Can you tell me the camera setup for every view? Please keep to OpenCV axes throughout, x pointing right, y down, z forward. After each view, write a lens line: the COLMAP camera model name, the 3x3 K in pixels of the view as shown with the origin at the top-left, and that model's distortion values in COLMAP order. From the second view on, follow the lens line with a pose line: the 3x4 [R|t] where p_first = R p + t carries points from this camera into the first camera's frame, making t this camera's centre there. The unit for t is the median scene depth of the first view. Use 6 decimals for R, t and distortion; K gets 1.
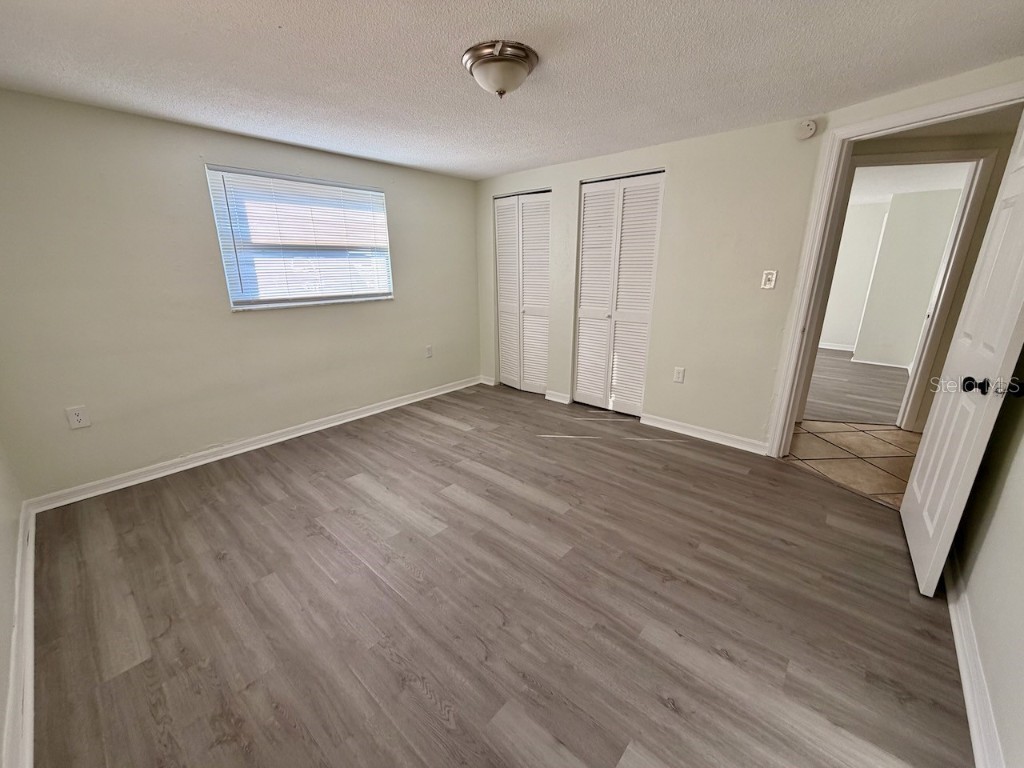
lens RADIAL K [[407.9, 0, 511.4], [0, 407.9, 385.1], [0, 0, 1]] dist [-0.002959, 0.000603]
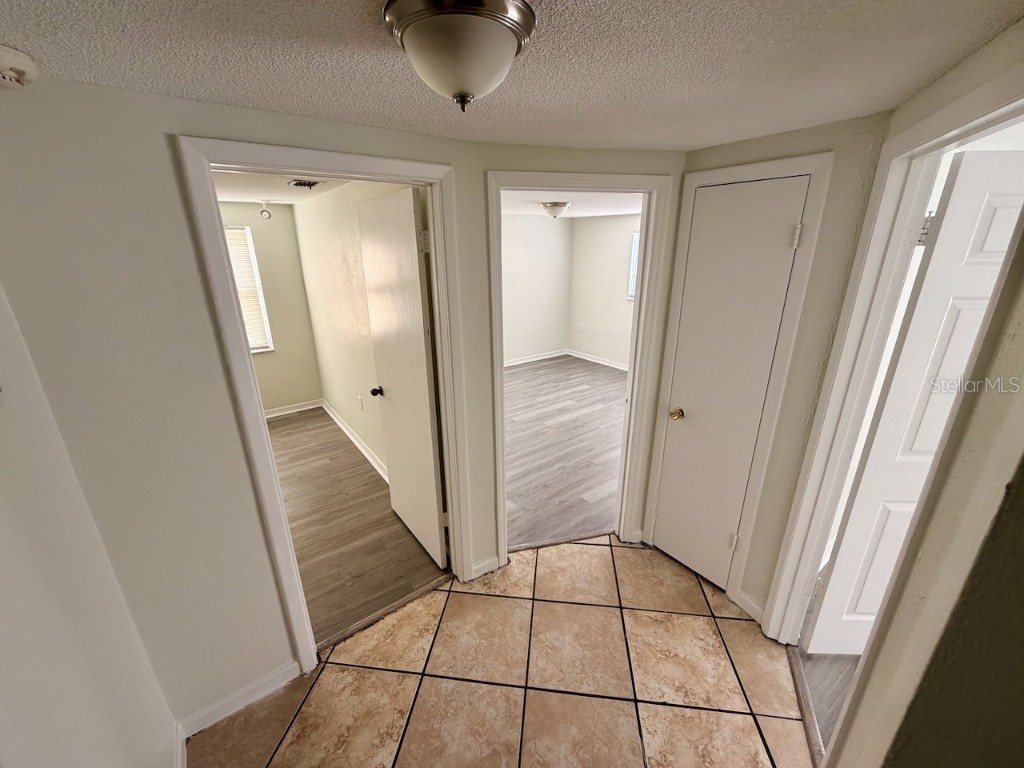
lens RADIAL K [[407.9, 0, 508.5], [0, 407.9, 383.5], [0, 0, 1]] dist [-0.002959, 0.000603]
pose [[-0.200222, 0.320750, -0.925759, 1.727280], [-0.273735, 0.888951, 0.367200, -0.462918], [0.940734, 0.326934, -0.090187, 0.896207]]
